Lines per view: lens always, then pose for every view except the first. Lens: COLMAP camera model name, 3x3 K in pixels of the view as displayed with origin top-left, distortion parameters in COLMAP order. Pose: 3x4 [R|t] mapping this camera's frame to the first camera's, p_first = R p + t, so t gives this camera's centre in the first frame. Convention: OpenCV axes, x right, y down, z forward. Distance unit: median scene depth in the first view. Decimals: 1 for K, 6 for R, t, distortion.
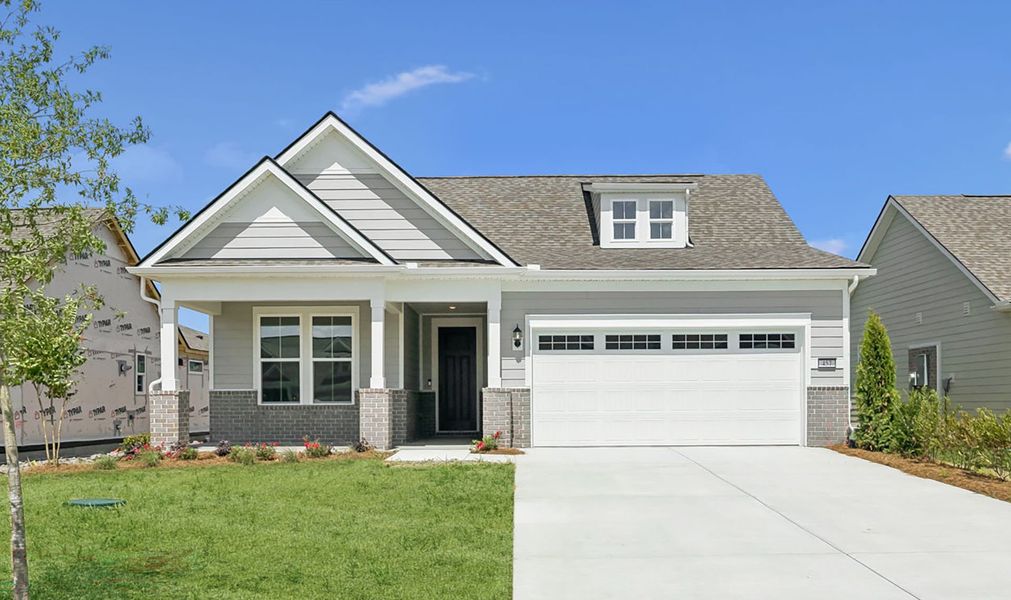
lens RADIAL K [[768.8, 0, 504.9], [0, 768.8, 390.1], [0, 0, 1]] dist [0.004081, 0.001982]
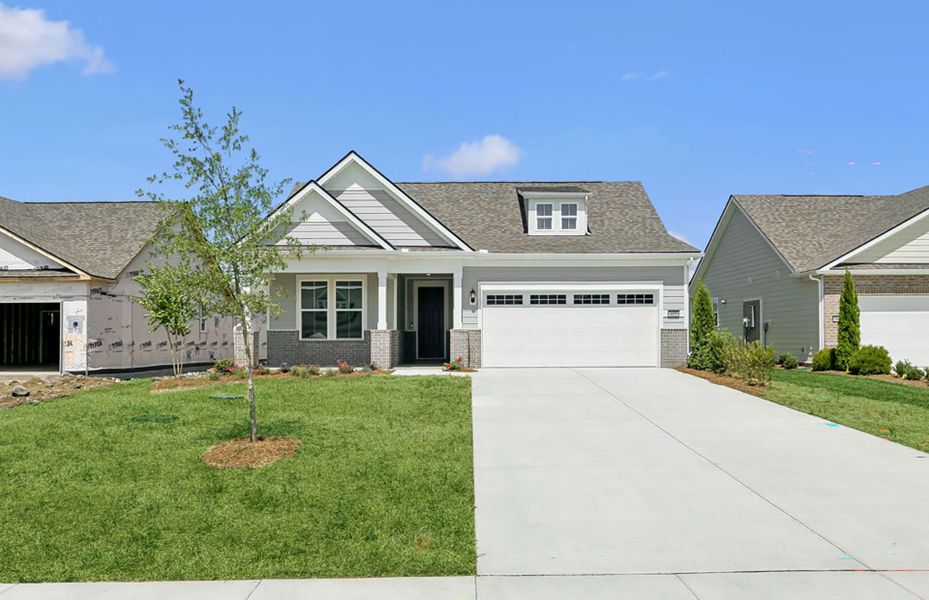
lens RADIAL K [[611.4, 0, 465.8], [0, 611.4, 322.8], [0, 0, 1]] dist [0.004149, 0.000103]
pose [[0.999972, 0.001537, 0.007377, -0.006664], [-0.001472, 0.999960, -0.008854, -0.004779], [-0.007390, 0.008843, 0.999934, -0.218831]]
